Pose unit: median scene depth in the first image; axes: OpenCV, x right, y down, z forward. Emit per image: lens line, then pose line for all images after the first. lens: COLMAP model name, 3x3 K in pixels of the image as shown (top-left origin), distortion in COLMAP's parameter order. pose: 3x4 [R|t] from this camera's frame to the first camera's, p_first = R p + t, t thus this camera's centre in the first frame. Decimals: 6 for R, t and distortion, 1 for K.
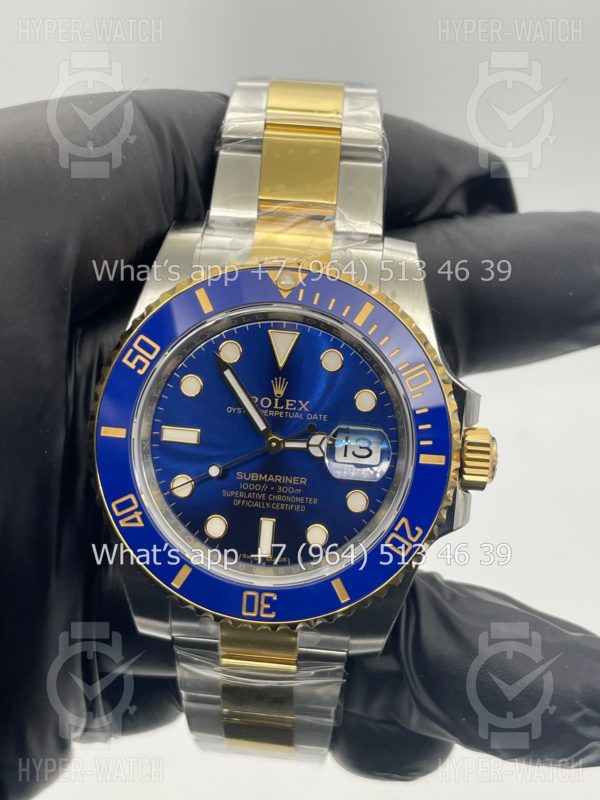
lens RADIAL K [[1231.7, 0, 301.1], [0, 1231.7, 400.9], [0, 0, 1]] dist [0.114323, 0.000000]
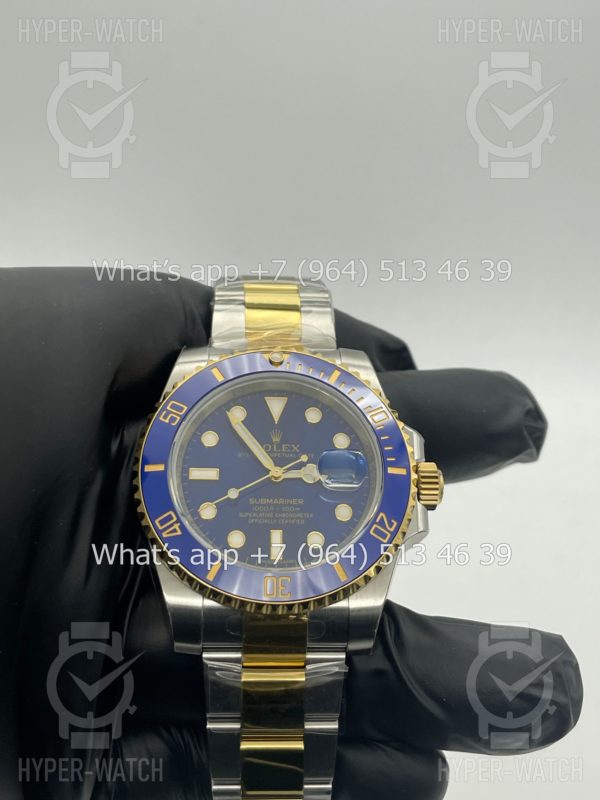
lens RADIAL K [[1231.7, 0, 297.4], [0, 1231.7, 404.9], [0, 0, 1]] dist [0.114323, 0.000000]
pose [[0.990667, -0.045481, 0.128489, -0.164911], [0.099598, 0.885104, -0.454611, 0.568233], [-0.093050, 0.463166, 0.881374, -0.194212]]
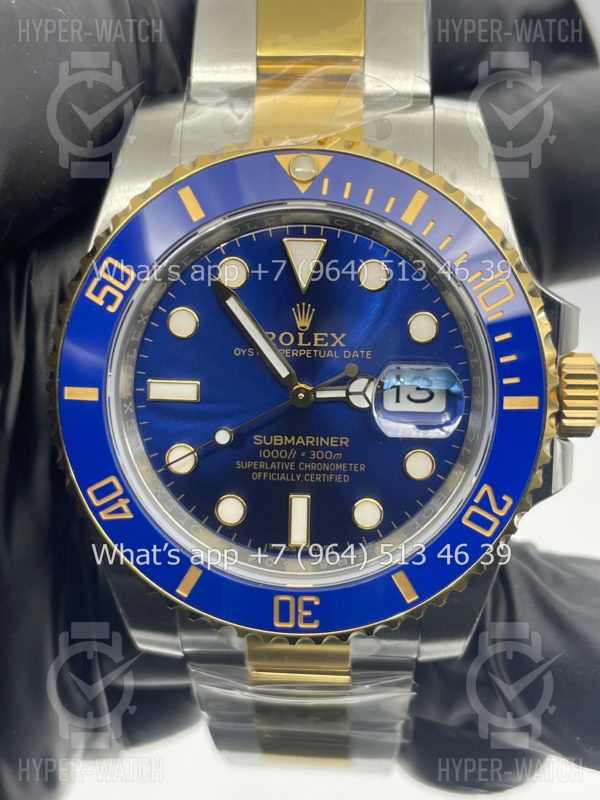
lens RADIAL K [[1231.7, 0, 303.3], [0, 1231.7, 397.0], [0, 0, 1]] dist [0.114323, 0.000000]
pose [[0.997674, -0.065967, -0.017188, -0.008321], [0.067136, 0.994538, 0.079921, -0.022067], [0.011821, -0.080889, 0.996653, 0.268958]]
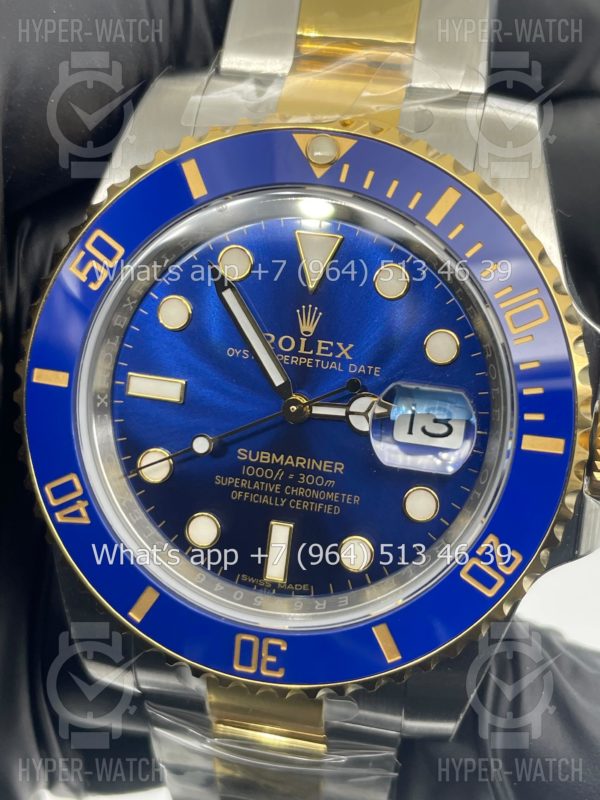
lens RADIAL K [[1231.7, 0, 305.8], [0, 1231.7, 397.2], [0, 0, 1]] dist [0.114323, 0.000000]
pose [[0.992418, 0.046860, -0.113627, 0.056305], [-0.045782, 0.998878, 0.012082, 0.021311], [0.114066, -0.006788, 0.993450, 0.360059]]
